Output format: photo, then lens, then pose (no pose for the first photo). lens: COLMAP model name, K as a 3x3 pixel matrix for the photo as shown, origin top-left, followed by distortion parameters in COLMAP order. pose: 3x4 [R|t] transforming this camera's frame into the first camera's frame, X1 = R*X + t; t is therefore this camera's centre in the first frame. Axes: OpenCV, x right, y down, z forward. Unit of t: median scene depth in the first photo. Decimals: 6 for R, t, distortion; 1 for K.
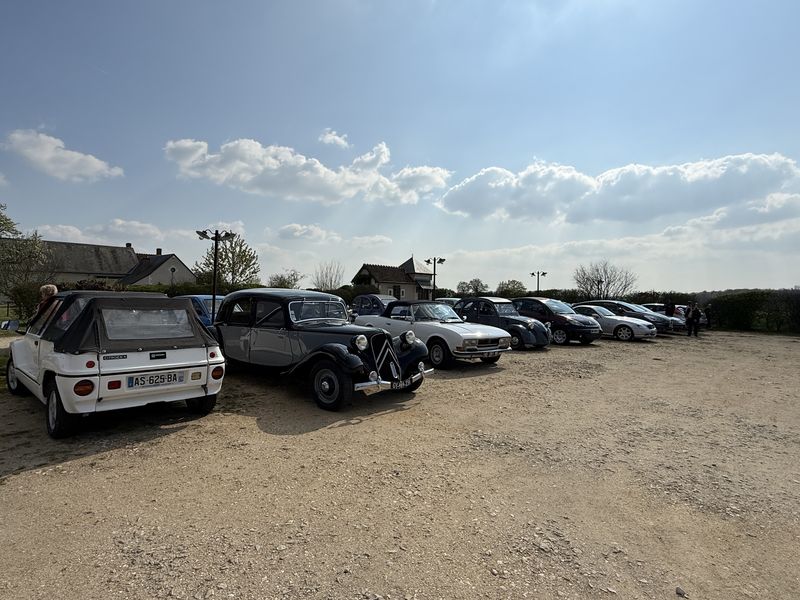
lens RADIAL K [[424.0, 0, 400.0], [0, 424.0, 300.0], [0, 0, 1]] dist [0.004500, 0.000124]
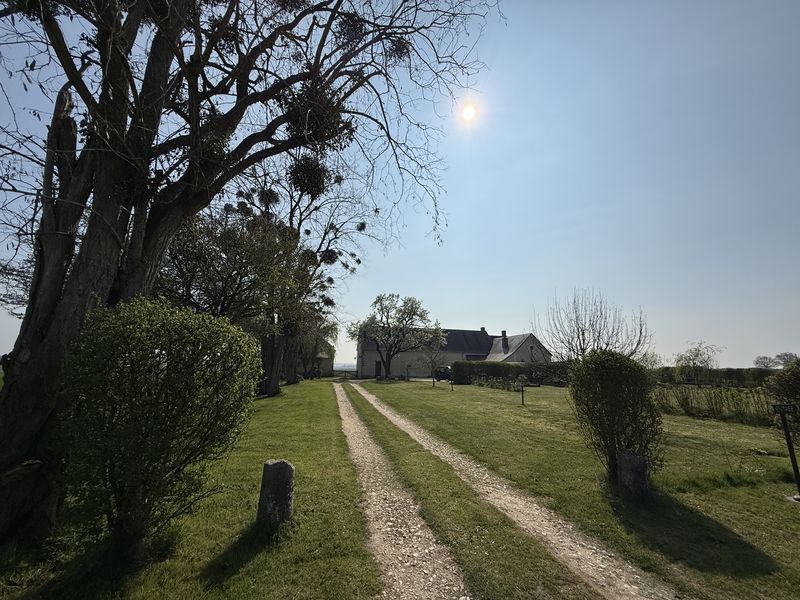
lens RADIAL K [[317.9, 0, 400.0], [0, 317.9, 300.0], [0, 0, 1]] dist [-0.001201, -0.000188]
pose [[0.795900, -0.118855, -0.593647, -0.772962], [-0.016979, 0.975773, -0.218125, -0.020131], [0.605190, 0.183685, 0.774600, 0.379371]]
